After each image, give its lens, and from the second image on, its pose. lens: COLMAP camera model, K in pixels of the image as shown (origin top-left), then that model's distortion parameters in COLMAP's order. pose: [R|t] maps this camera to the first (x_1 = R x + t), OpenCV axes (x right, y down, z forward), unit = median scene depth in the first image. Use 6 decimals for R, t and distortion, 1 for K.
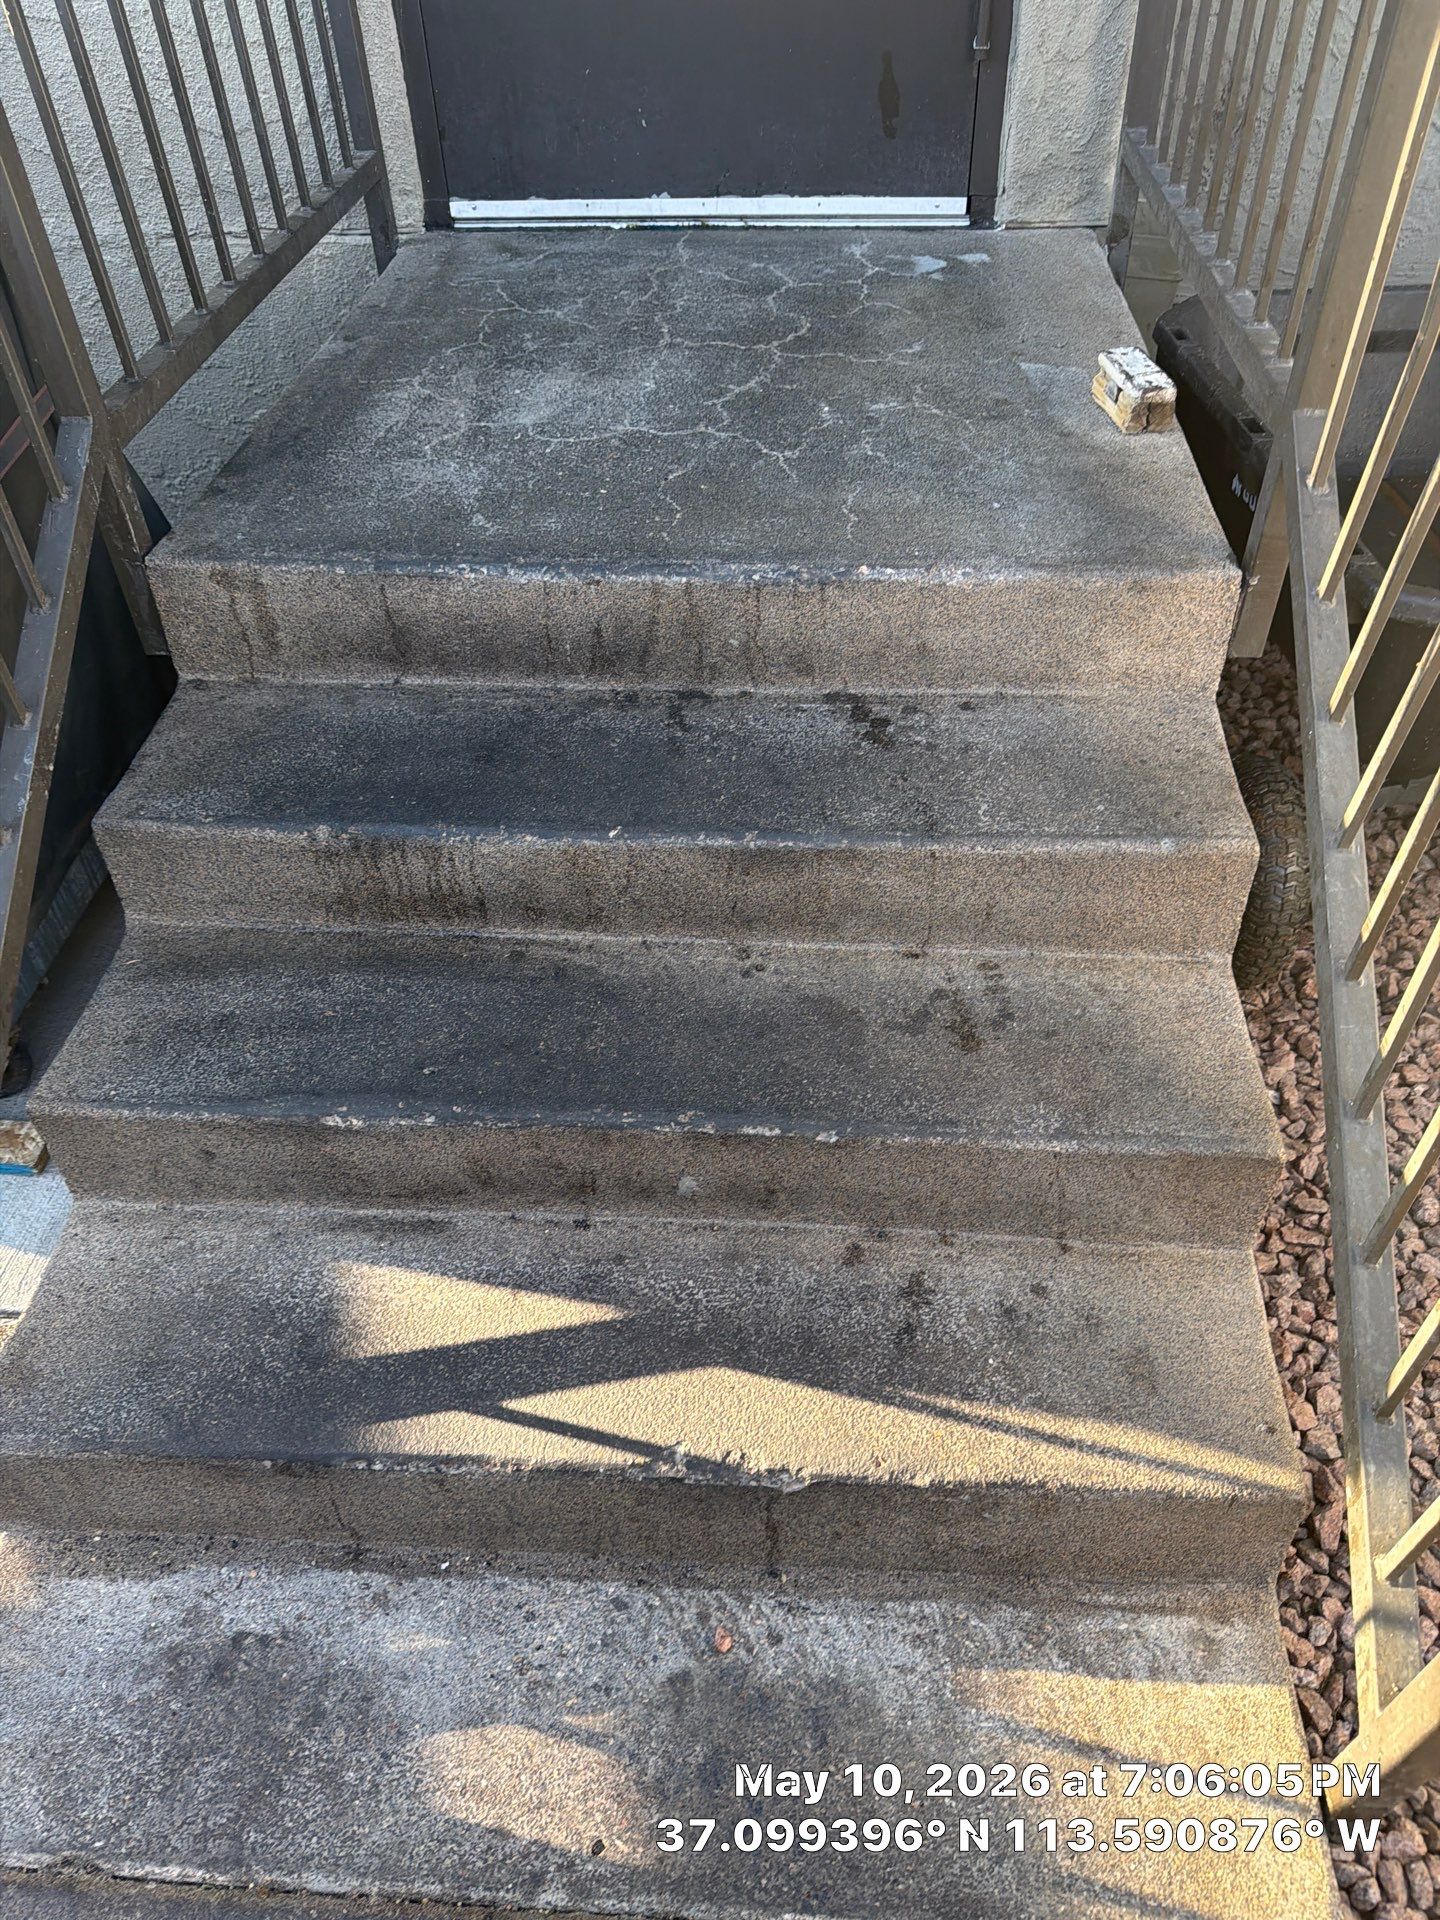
lens RADIAL K [[1334.0, 0, 744.5], [0, 1334.0, 960.2], [0, 0, 1]] dist [0.113224, -0.117473]
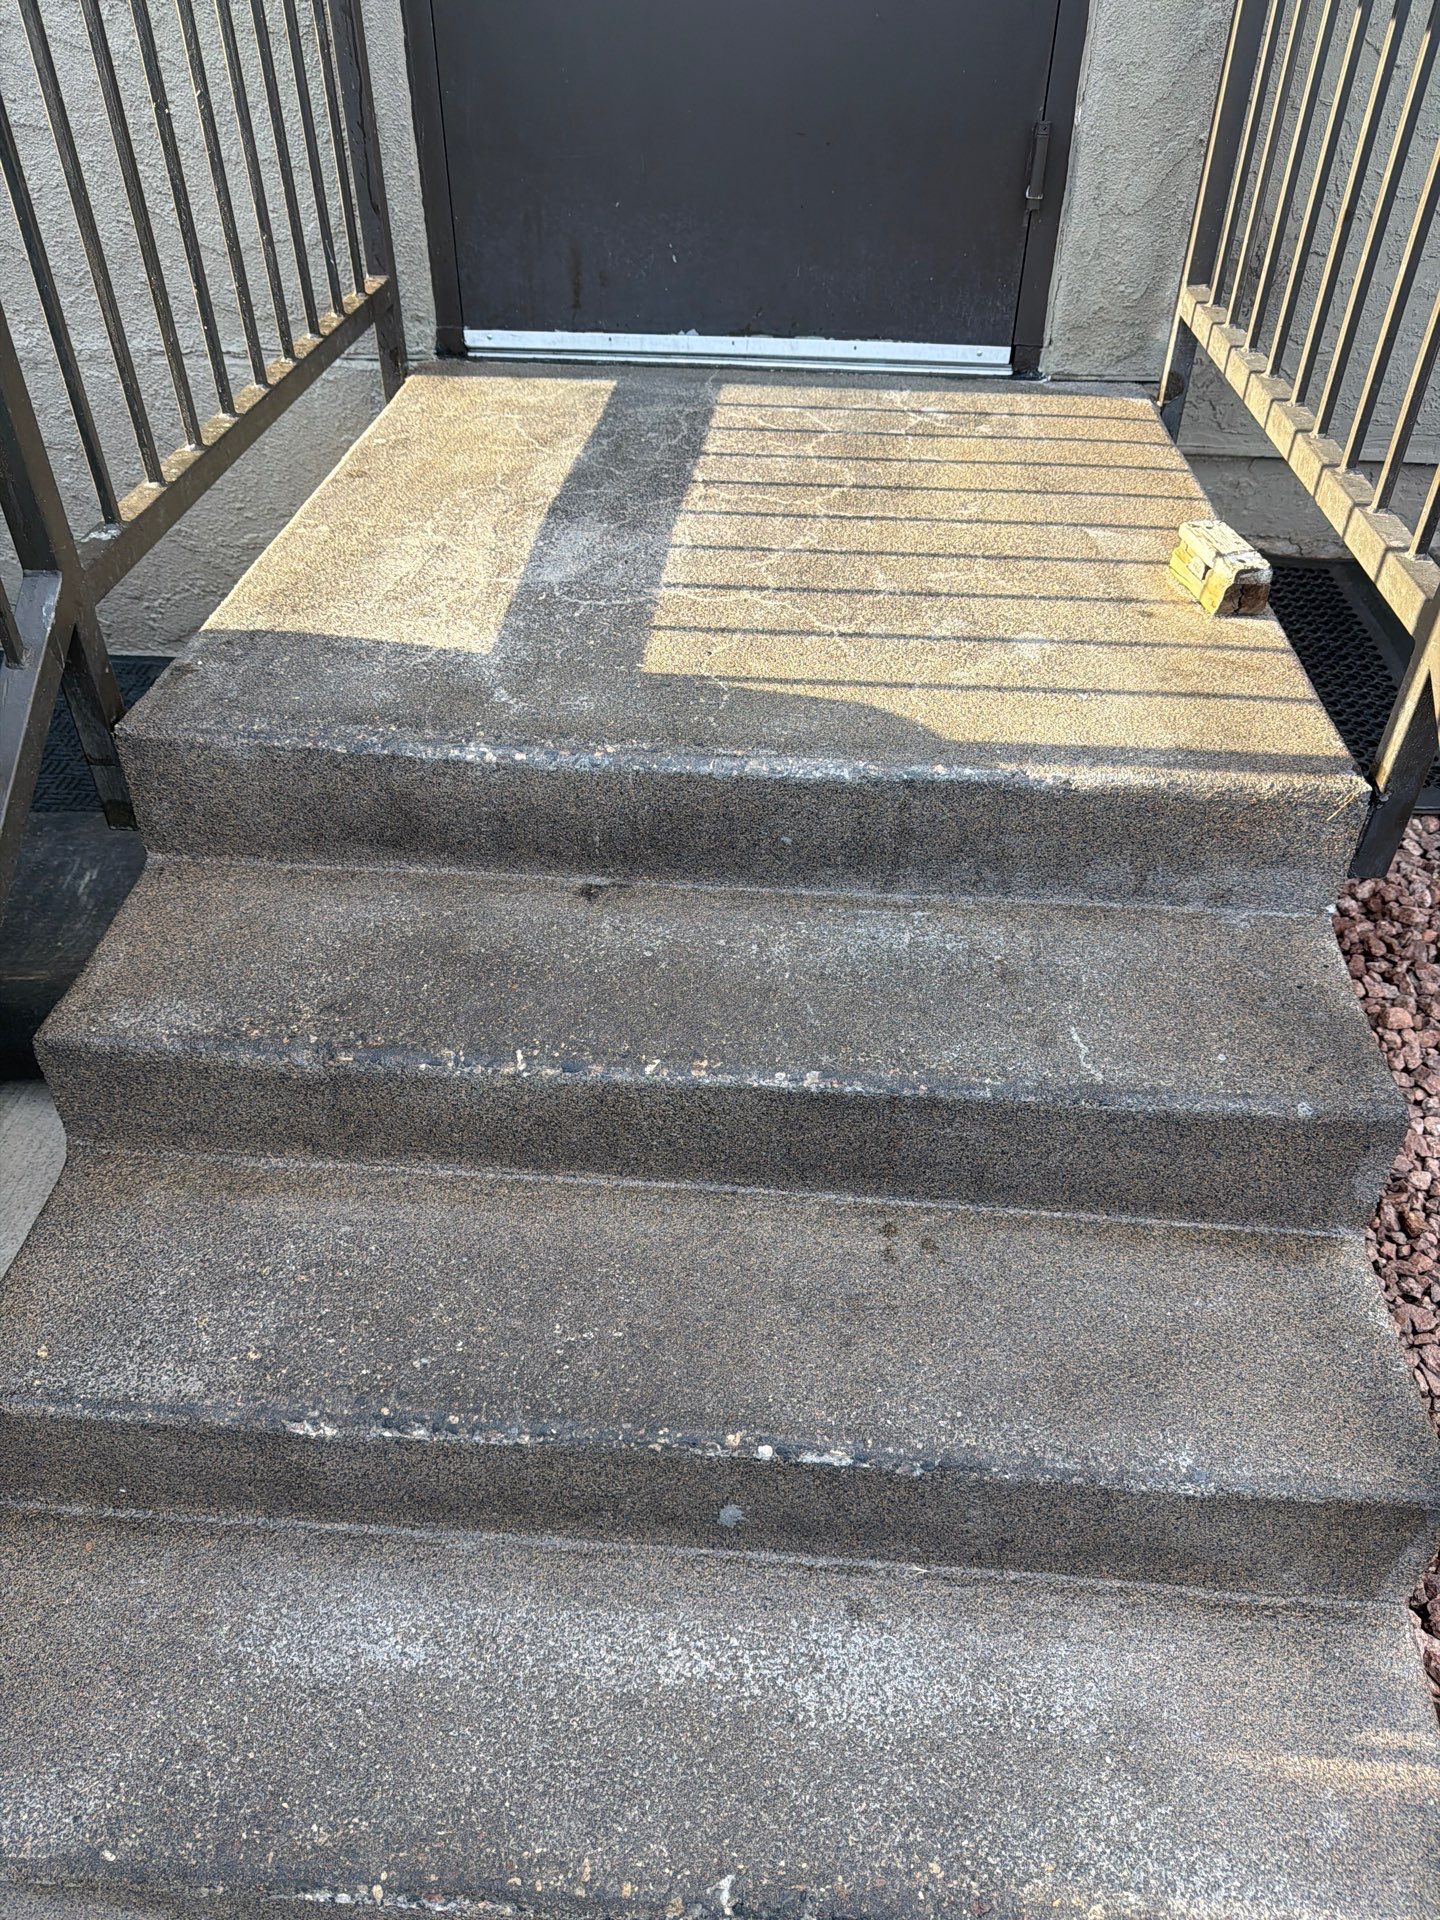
lens RADIAL K [[1268.7, 0, 712.6], [0, 1268.7, 916.6], [0, 0, 1]] dist [0.136123, -0.181071]
pose [[0.999313, 0.026558, 0.025833, -0.065384], [-0.024901, 0.997737, -0.062461, -0.113534], [-0.027434, 0.061775, 0.997713, 0.145383]]
